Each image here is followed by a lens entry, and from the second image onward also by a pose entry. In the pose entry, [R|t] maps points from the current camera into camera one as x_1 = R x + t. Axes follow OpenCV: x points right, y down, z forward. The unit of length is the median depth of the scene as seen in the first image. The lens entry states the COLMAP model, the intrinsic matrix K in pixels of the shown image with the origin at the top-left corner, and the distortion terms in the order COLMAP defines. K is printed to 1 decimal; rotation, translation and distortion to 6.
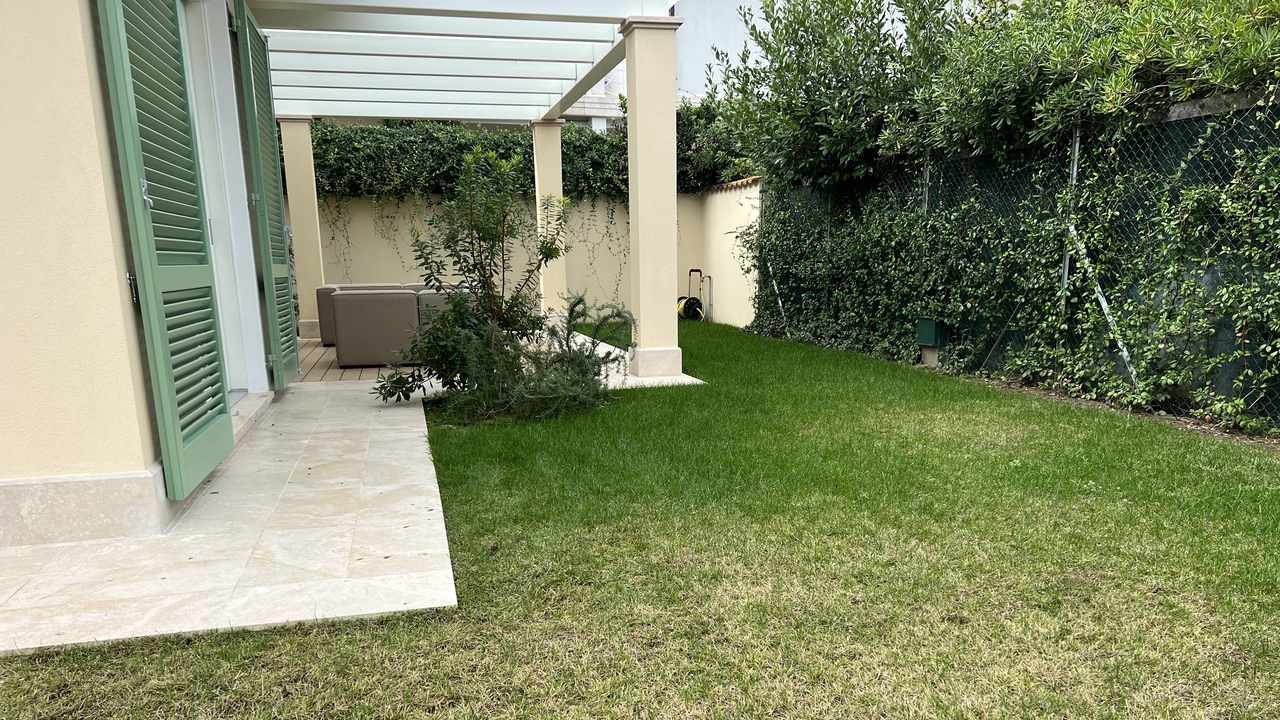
lens RADIAL K [[1079.4, 0, 640.0], [0, 1079.4, 360.0], [0, 0, 1]] dist [0.011153, -0.009450]
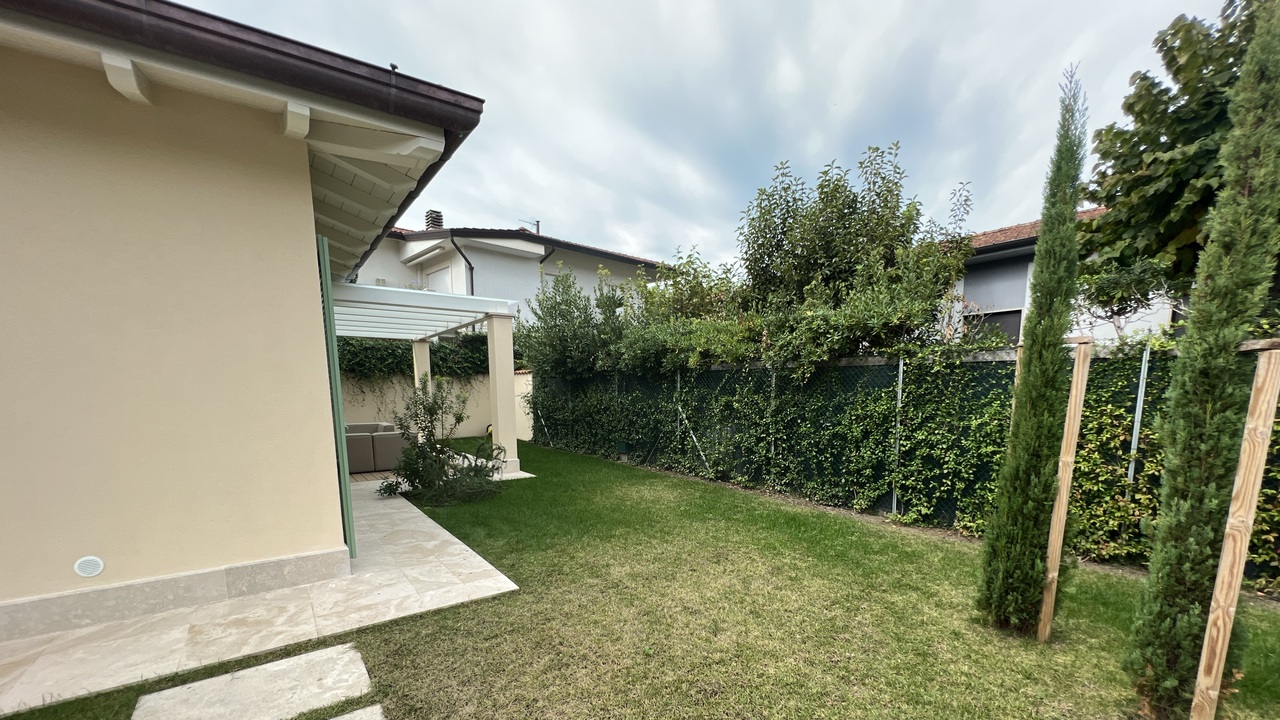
lens RADIAL K [[509.5, 0, 640.0], [0, 509.5, 360.0], [0, 0, 1]] dist [-0.000394, -0.000116]
pose [[0.940824, 0.013234, 0.338638, -0.114935], [0.044578, 0.985722, -0.162372, -0.041387], [-0.335952, 0.167859, 0.926801, -0.137044]]
